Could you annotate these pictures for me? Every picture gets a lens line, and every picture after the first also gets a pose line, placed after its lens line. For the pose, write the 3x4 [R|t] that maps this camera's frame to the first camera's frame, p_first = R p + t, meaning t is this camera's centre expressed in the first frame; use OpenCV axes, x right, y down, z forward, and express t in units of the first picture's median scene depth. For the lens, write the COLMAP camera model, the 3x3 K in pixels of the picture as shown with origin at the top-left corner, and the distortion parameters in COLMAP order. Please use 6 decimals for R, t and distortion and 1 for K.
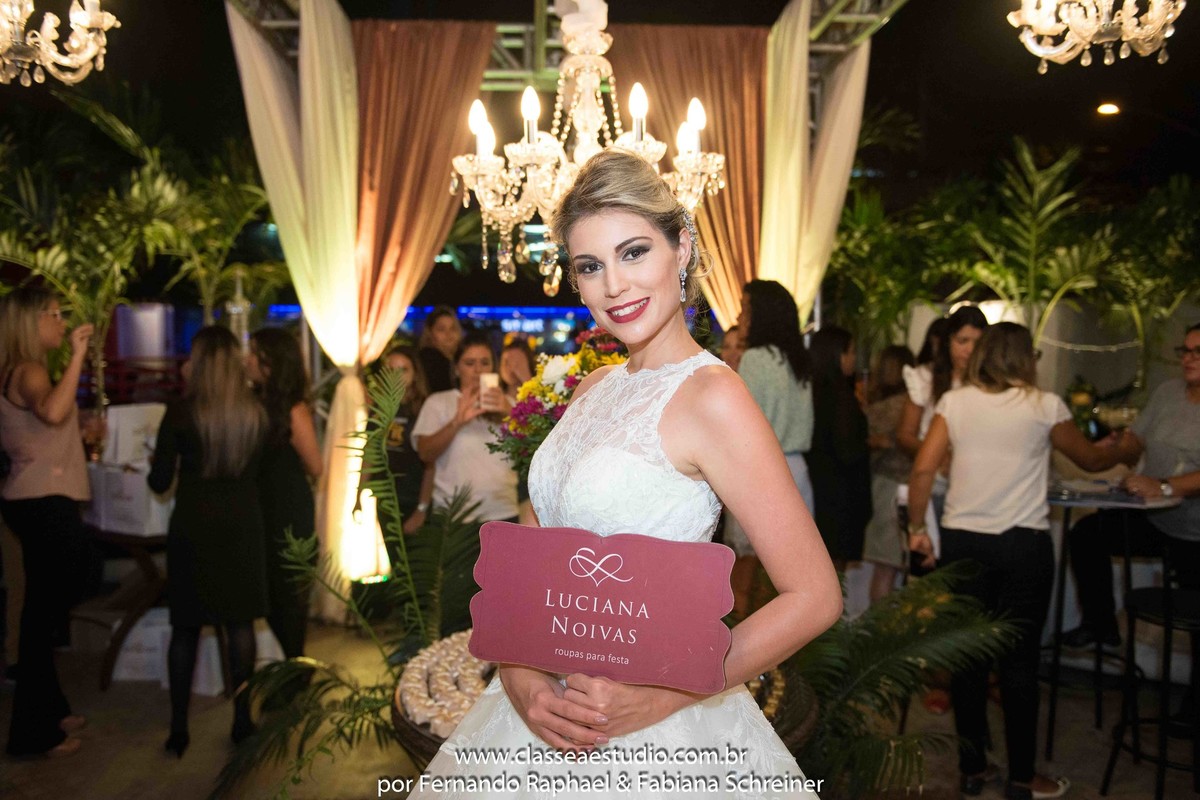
lens RADIAL K [[920.3, 0, 595.2], [0, 920.3, 402.1], [0, 0, 1]] dist [-0.006360, -0.028175]
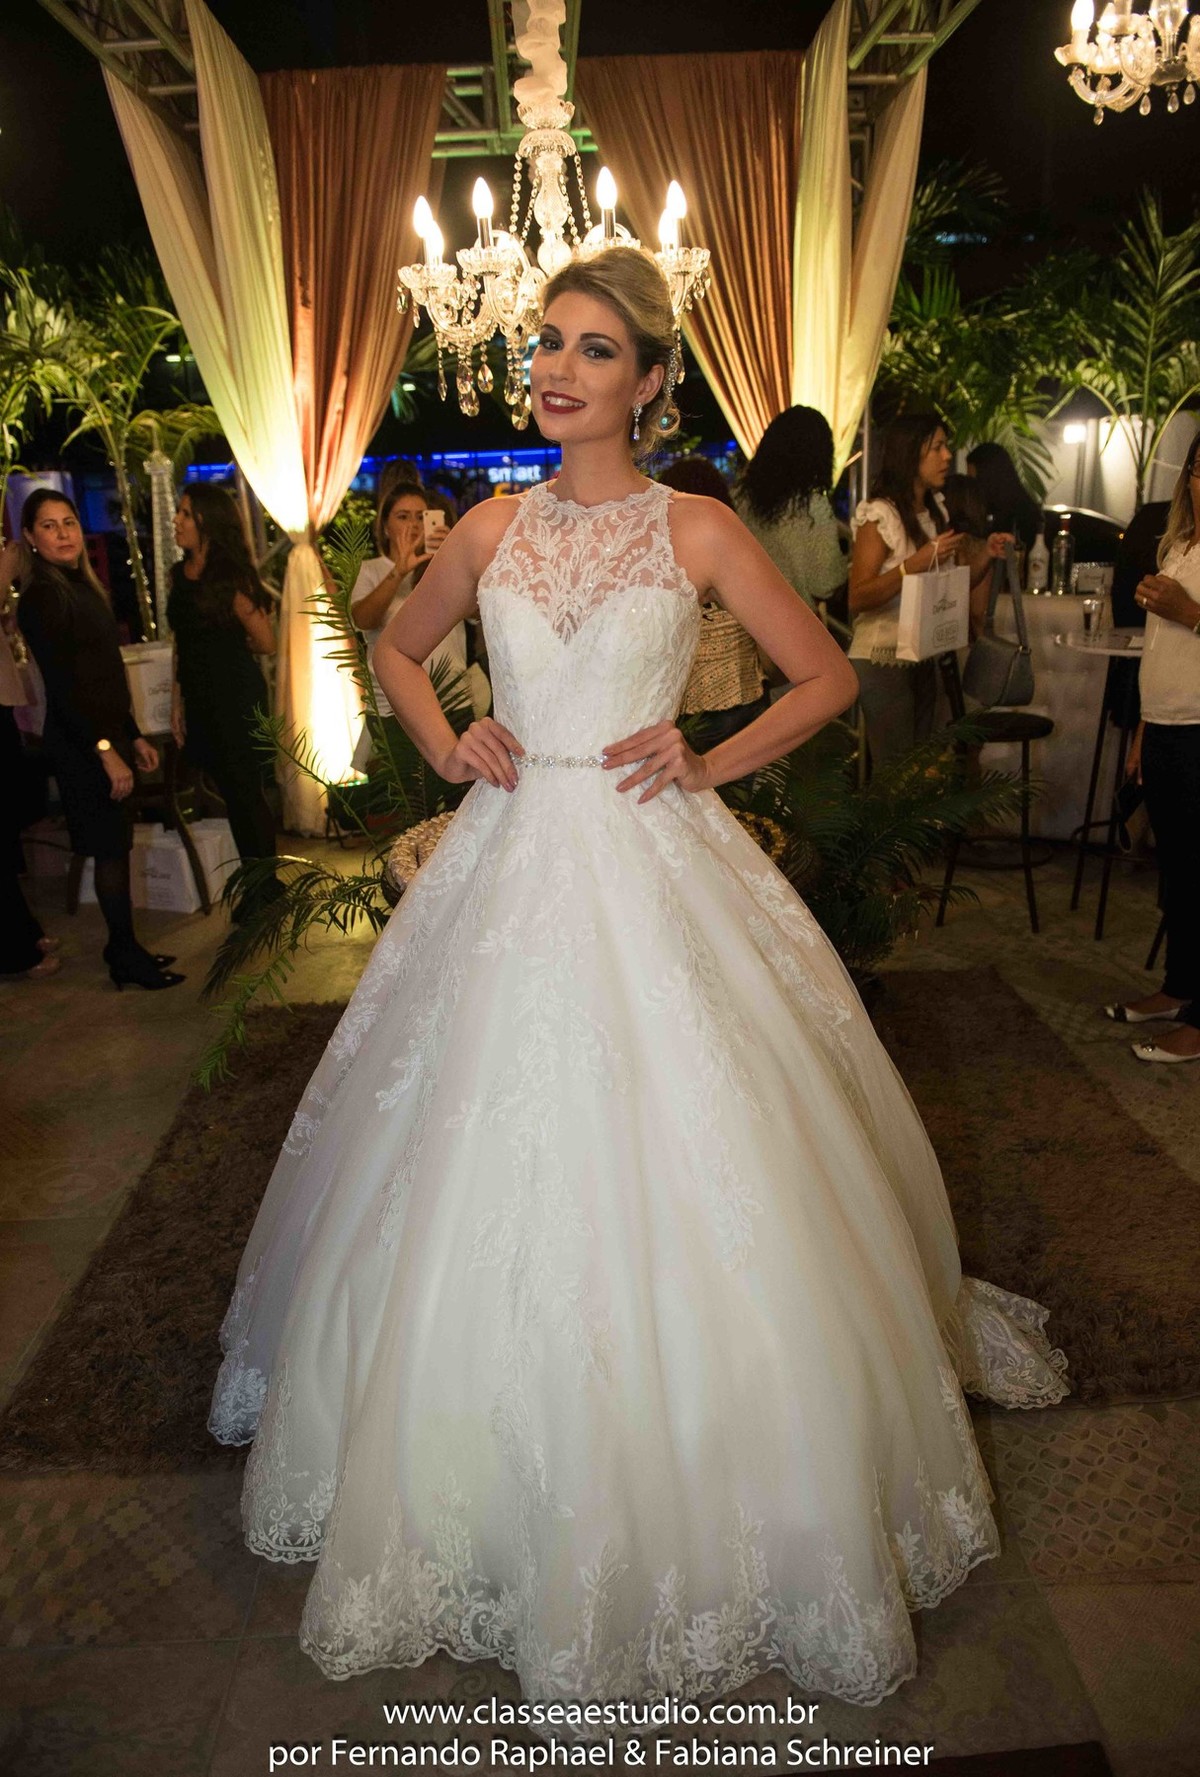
lens RADIAL K [[1199.7, 0, 604.8], [0, 1199.7, 895.5], [0, 0, 1]] dist [-0.044335, -0.004699]
pose [[0.998873, -0.037851, -0.028648, 0.028681], [0.043904, 0.966132, 0.254286, 0.017450], [0.018052, -0.255257, 0.966705, -0.129660]]
